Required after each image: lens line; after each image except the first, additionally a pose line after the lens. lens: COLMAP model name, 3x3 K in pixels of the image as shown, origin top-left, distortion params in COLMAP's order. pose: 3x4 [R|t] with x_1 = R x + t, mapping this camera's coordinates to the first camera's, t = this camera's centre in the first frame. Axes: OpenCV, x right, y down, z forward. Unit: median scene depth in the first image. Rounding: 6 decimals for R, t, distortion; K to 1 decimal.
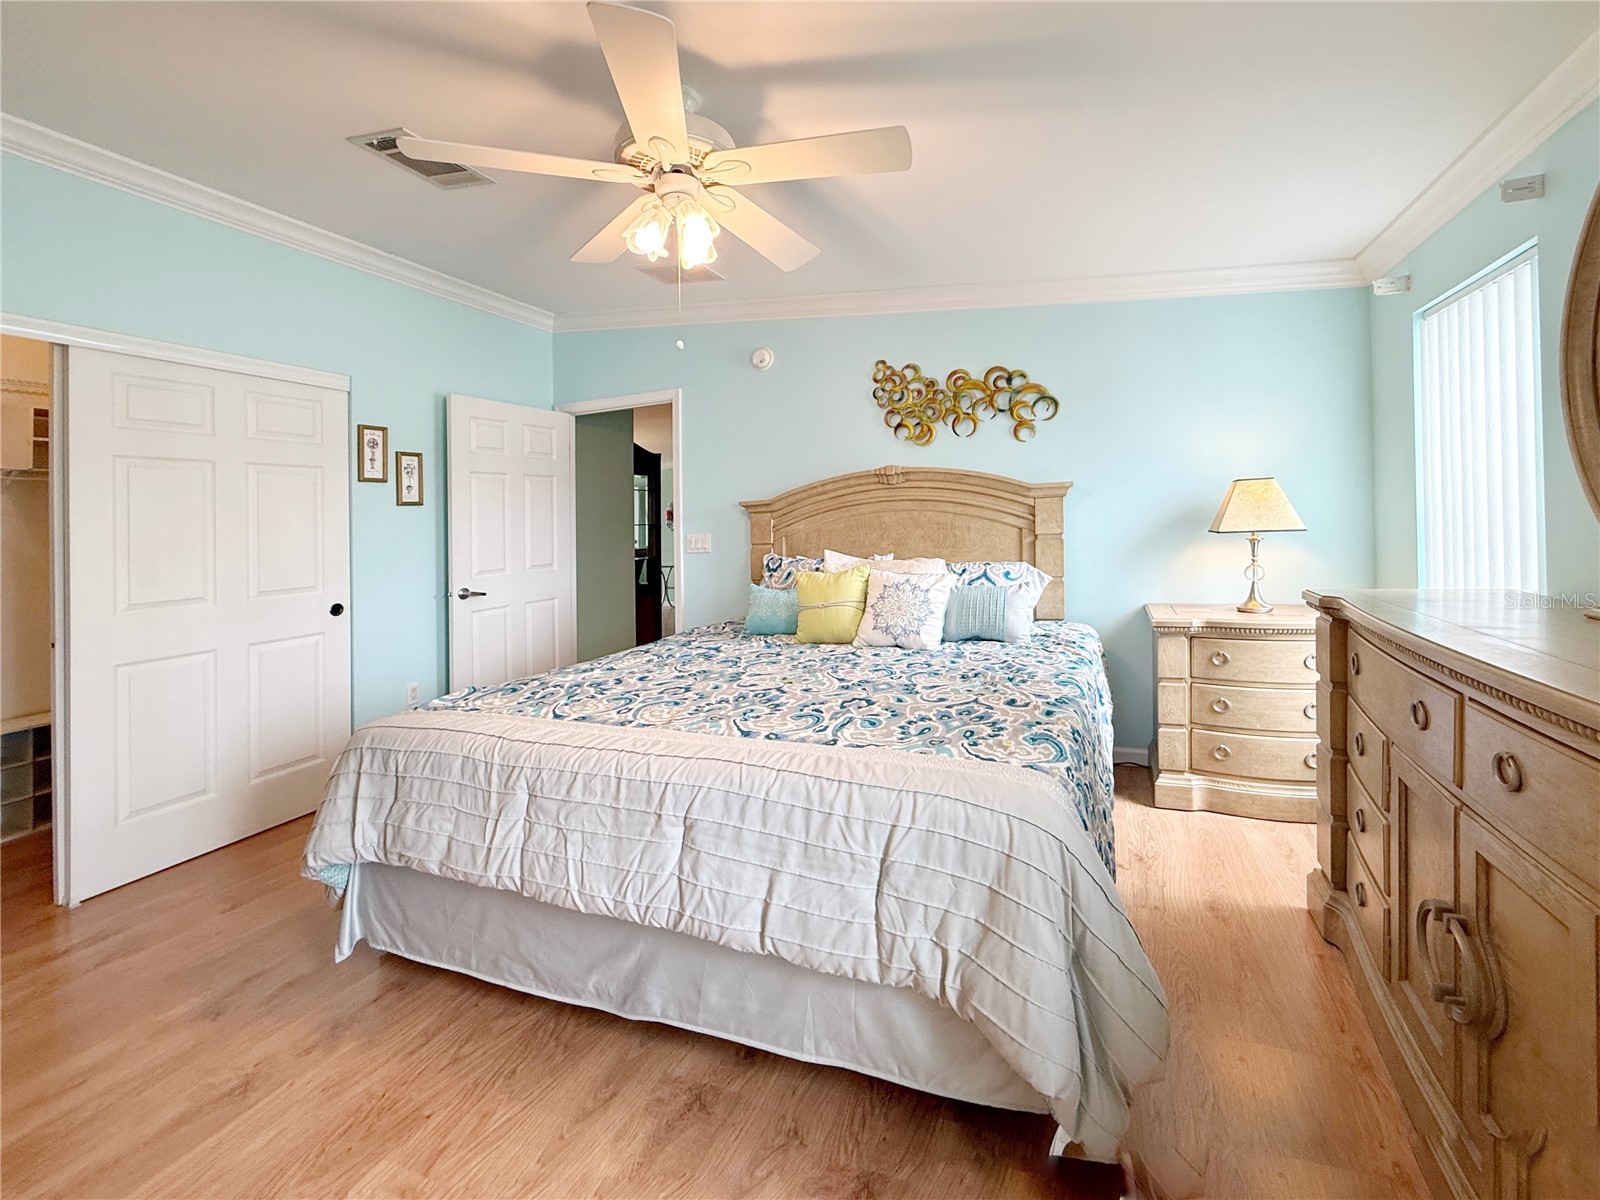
lens RADIAL K [[644.0, 0, 854.2], [0, 644.0, 514.1], [0, 0, 1]] dist [-0.000509, 0.000181]
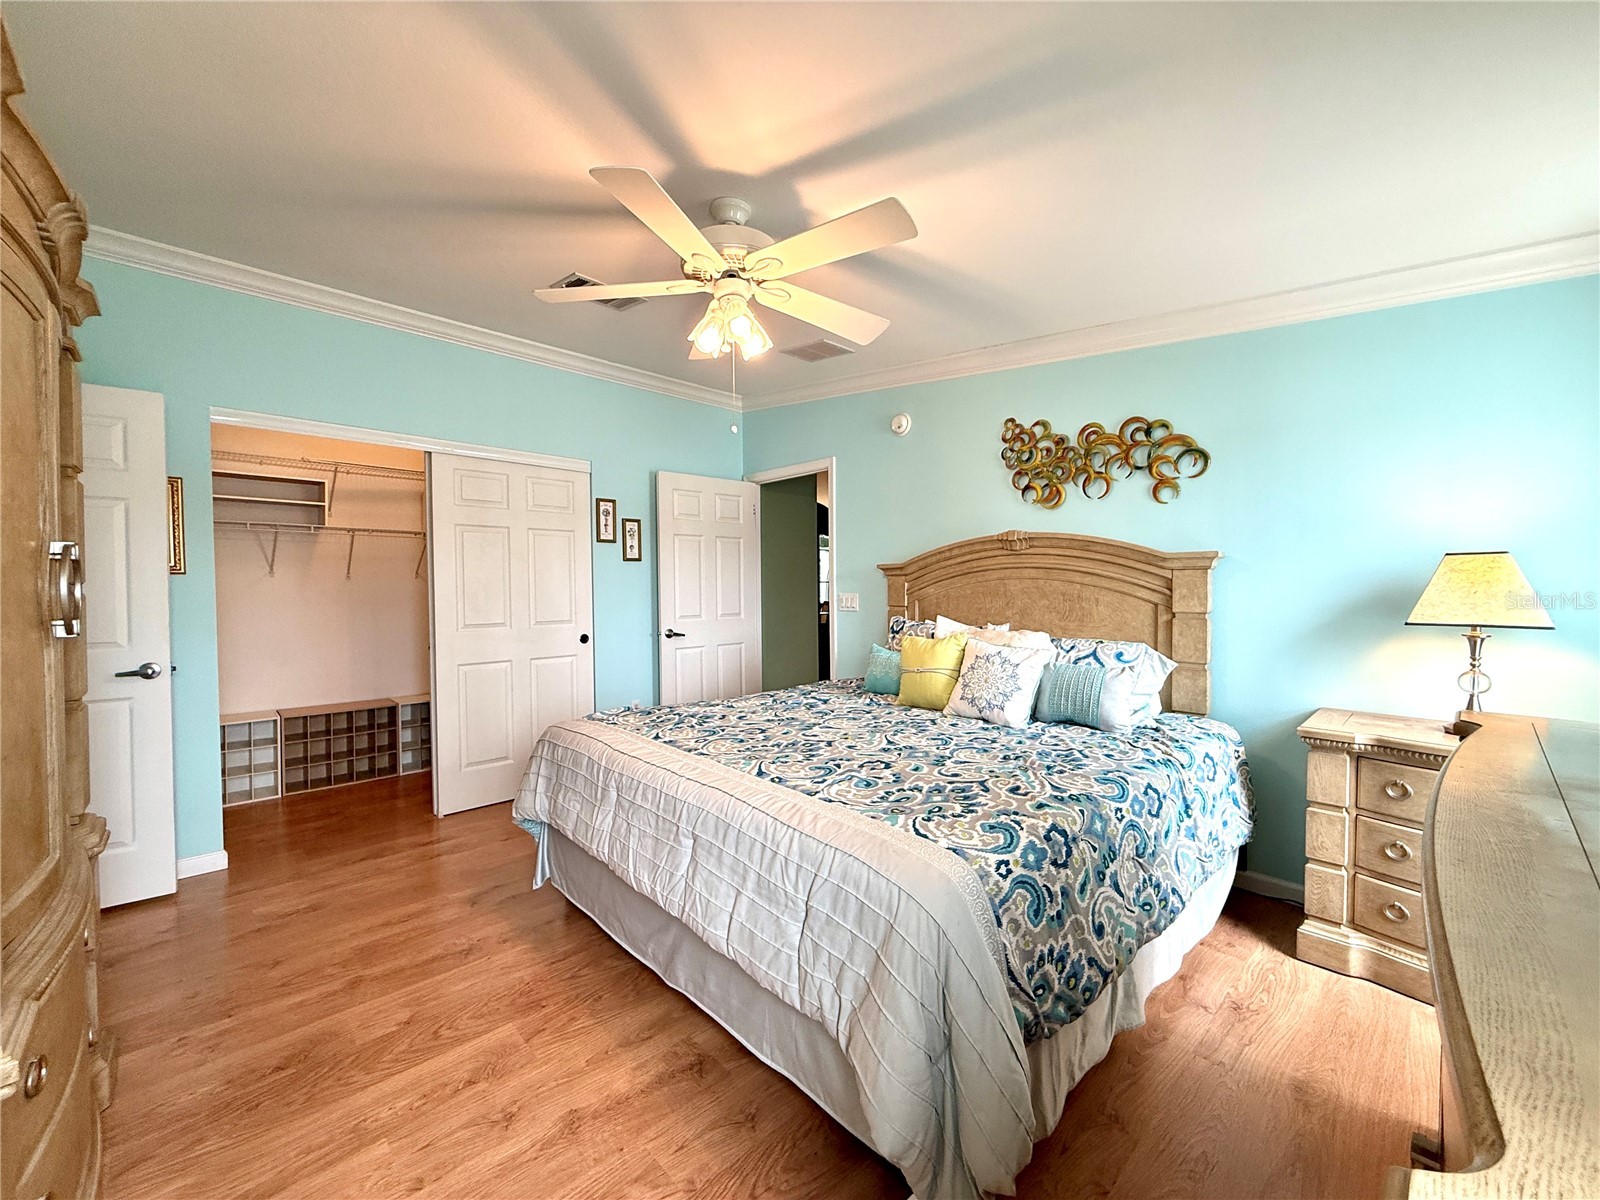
lens RADIAL K [[644.0, 0, 799.4], [0, 644.0, 598.1], [0, 0, 1]] dist [-0.000509, 0.000181]
pose [[0.896668, 0.047050, -0.440196, 0.241733], [-0.029101, 0.998450, 0.047441, -0.015136], [0.441746, -0.029729, 0.896647, 0.014958]]
